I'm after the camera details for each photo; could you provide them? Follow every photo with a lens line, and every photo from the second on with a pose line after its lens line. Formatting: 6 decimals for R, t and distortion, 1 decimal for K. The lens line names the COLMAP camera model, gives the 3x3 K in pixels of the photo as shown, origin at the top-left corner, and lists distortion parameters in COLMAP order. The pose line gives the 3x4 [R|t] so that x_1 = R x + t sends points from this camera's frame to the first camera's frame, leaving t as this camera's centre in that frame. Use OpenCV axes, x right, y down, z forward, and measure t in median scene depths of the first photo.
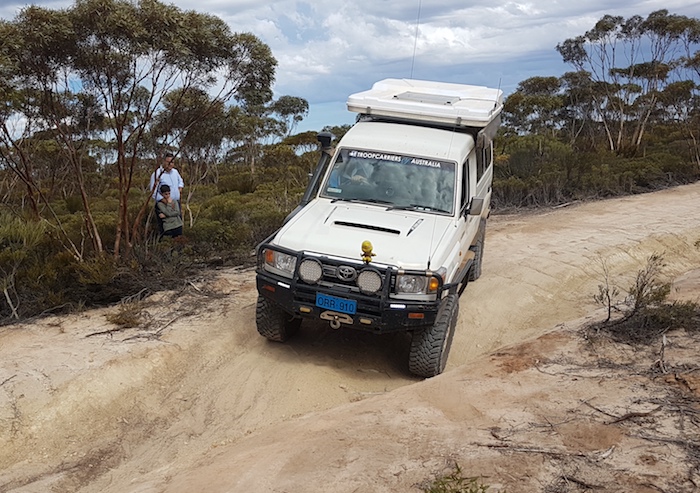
lens RADIAL K [[642.6, 0, 351.0], [0, 642.6, 244.1], [0, 0, 1]] dist [-0.015036, -0.034539]
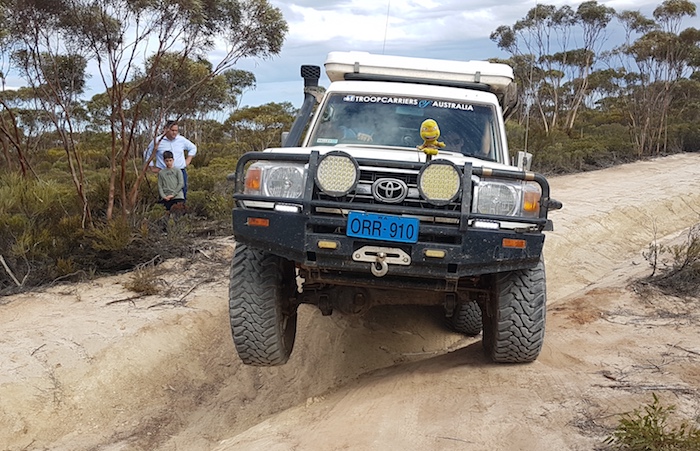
lens RADIAL K [[637.5, 0, 348.8], [0, 637.5, 232.1], [0, 0, 1]] dist [-0.036528, -0.004914]
pose [[0.990804, -0.000487, 0.135300, -0.178072], [-0.000818, 0.999954, 0.009588, 0.026649], [-0.135299, -0.009610, 0.990758, 0.017772]]
